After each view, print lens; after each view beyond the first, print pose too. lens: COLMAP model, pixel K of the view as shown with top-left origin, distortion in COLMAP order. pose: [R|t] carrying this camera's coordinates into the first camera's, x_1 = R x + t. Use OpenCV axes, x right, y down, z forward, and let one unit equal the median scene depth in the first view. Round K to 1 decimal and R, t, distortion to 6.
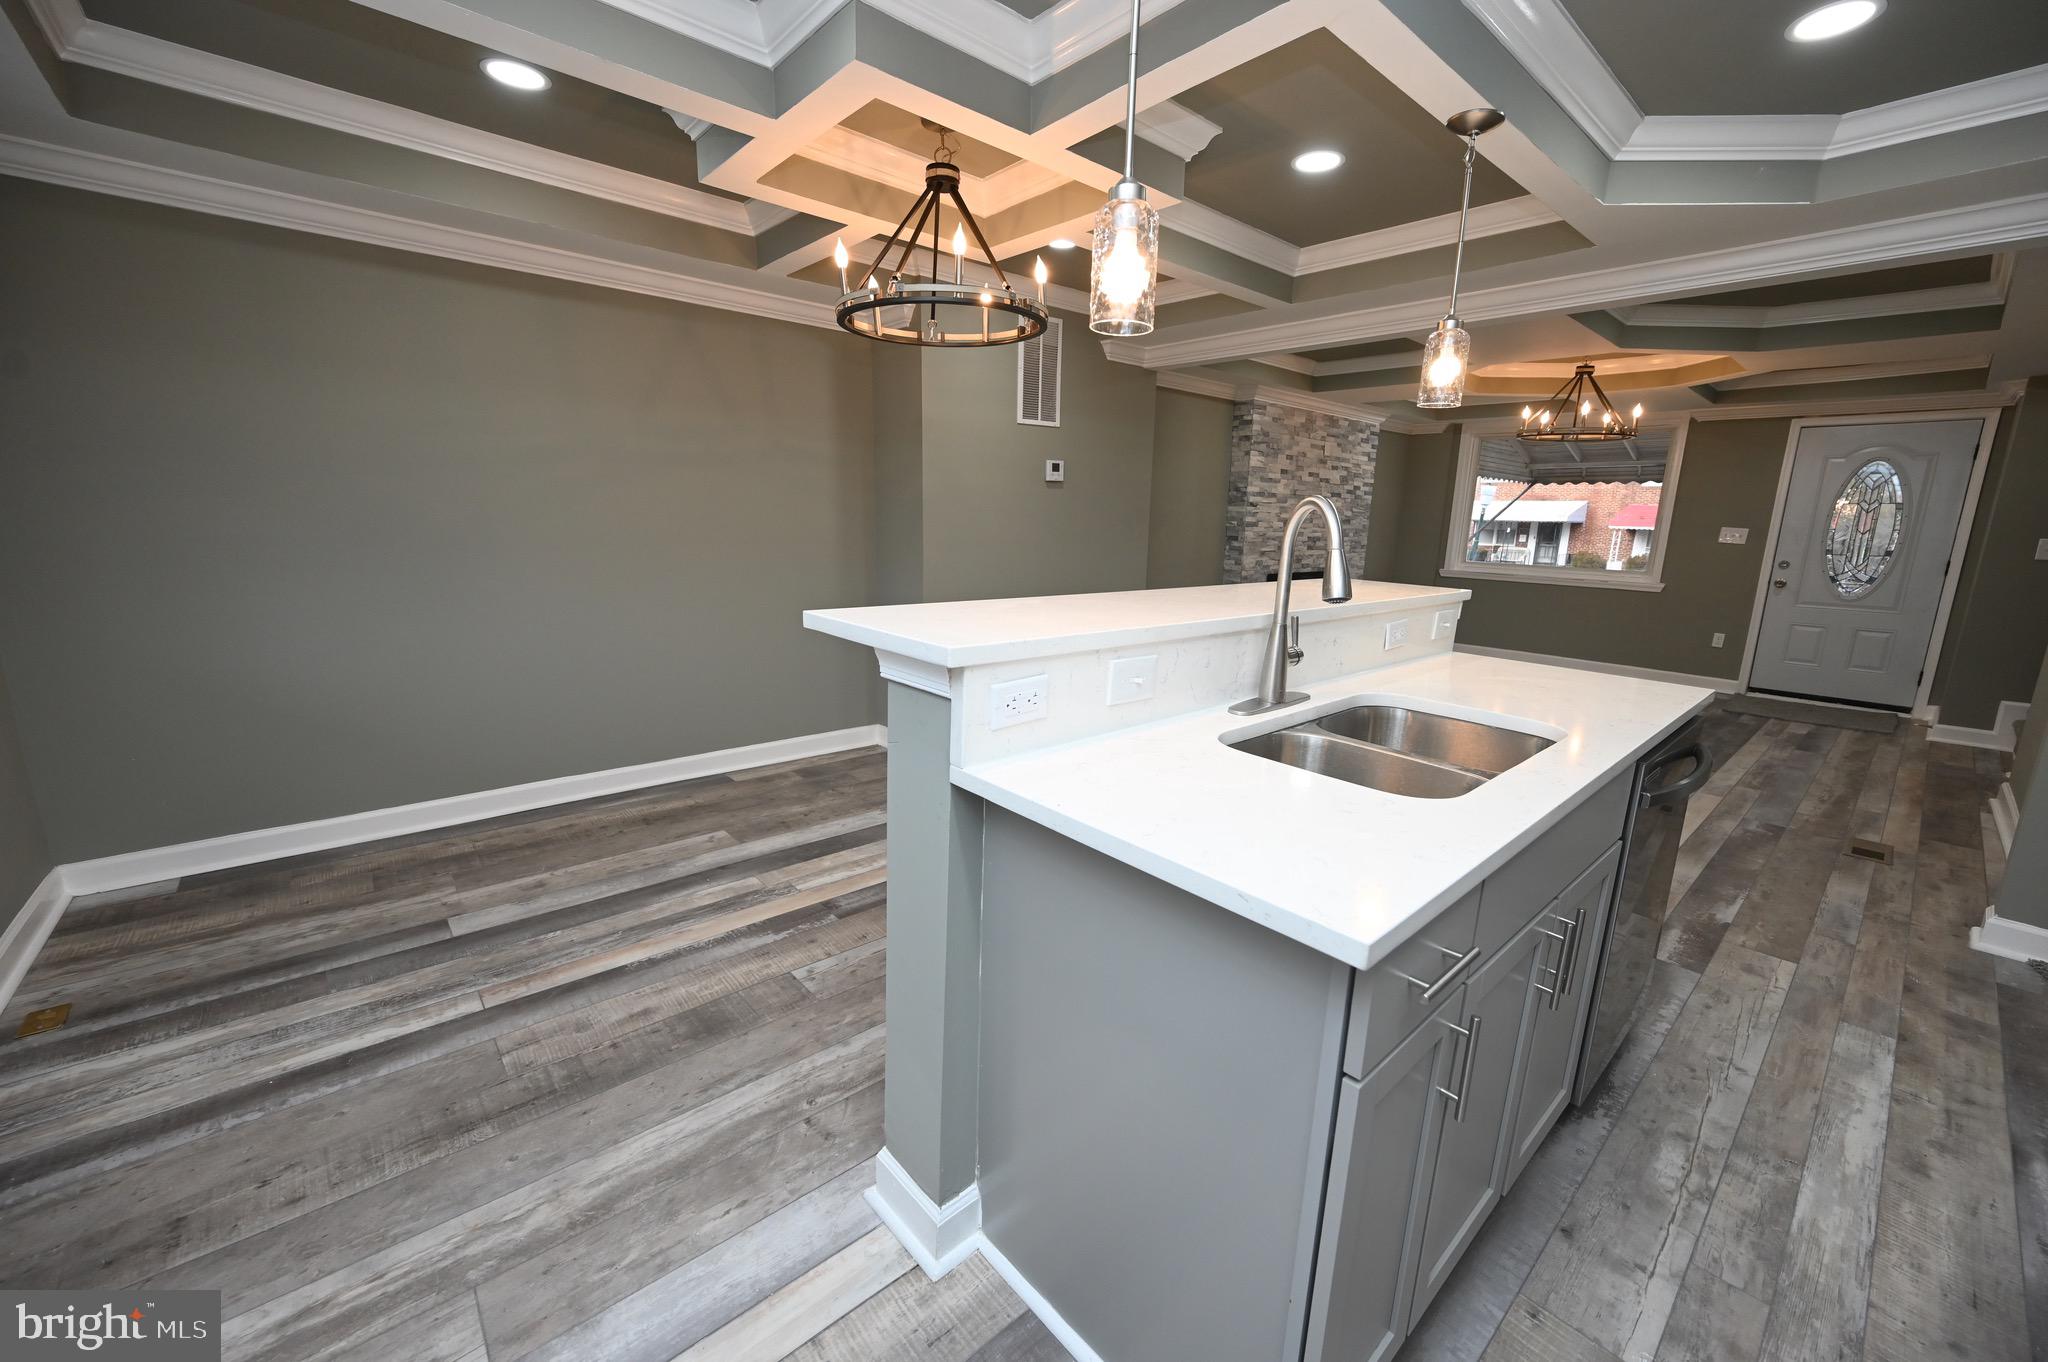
lens RADIAL K [[803.8, 0, 1029.7], [0, 803.8, 681.3], [0, 0, 1]] dist [-0.001587, 0.000413]
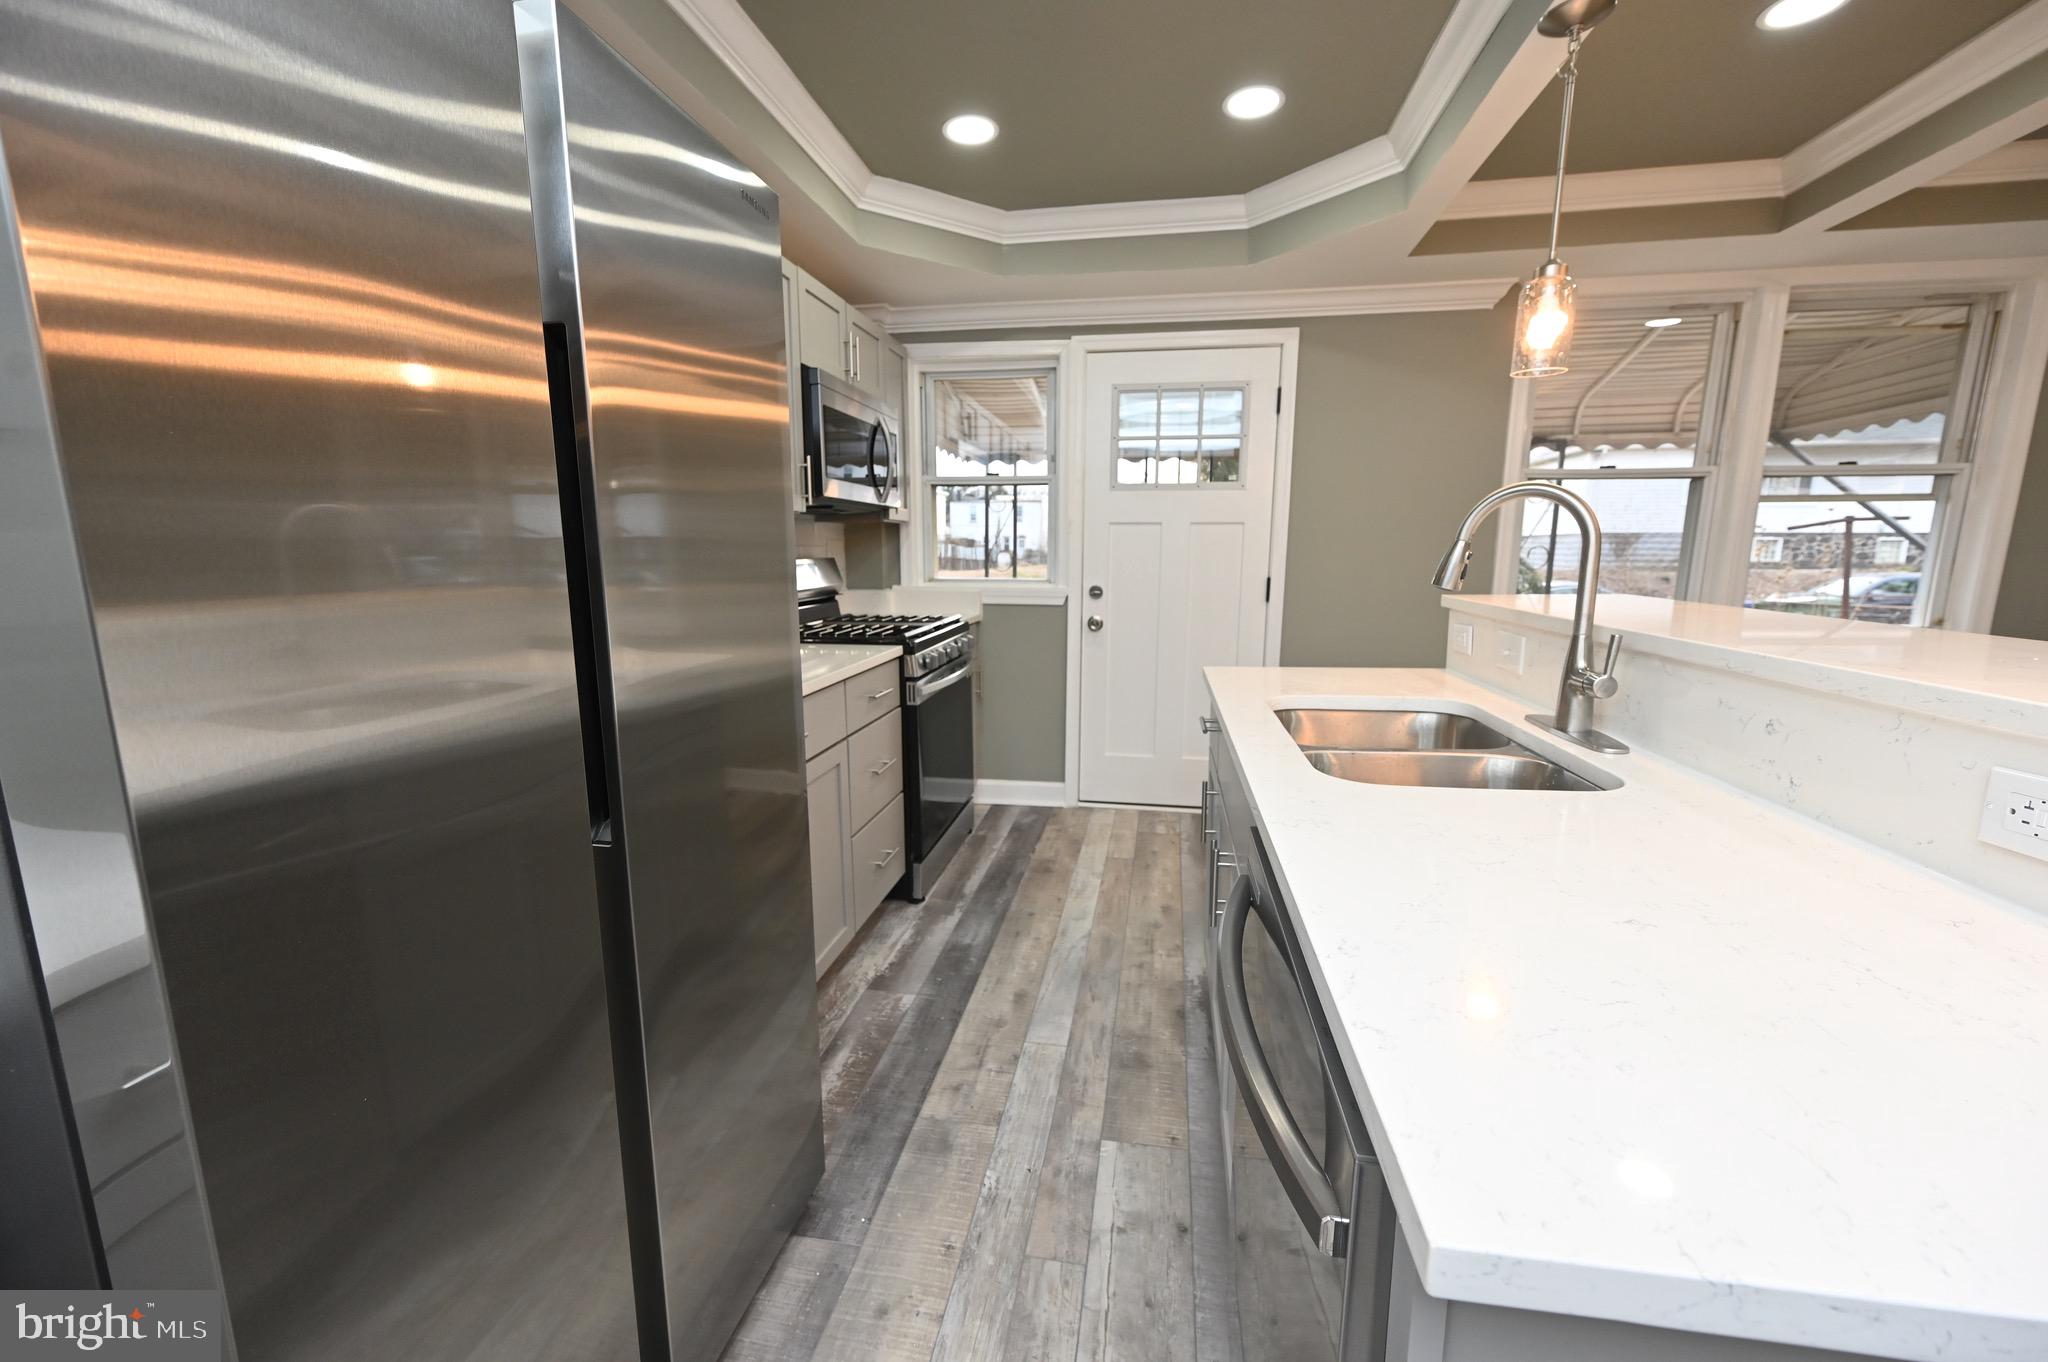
lens RADIAL K [[803.8, 0, 1022.8], [0, 803.8, 685.4], [0, 0, 1]] dist [-0.001587, 0.000413]
pose [[-0.782146, 0.079790, -0.617965, 0.576742], [-0.147689, 0.939766, 0.308267, -0.087028], [0.605339, 0.332376, -0.723250, 0.575701]]
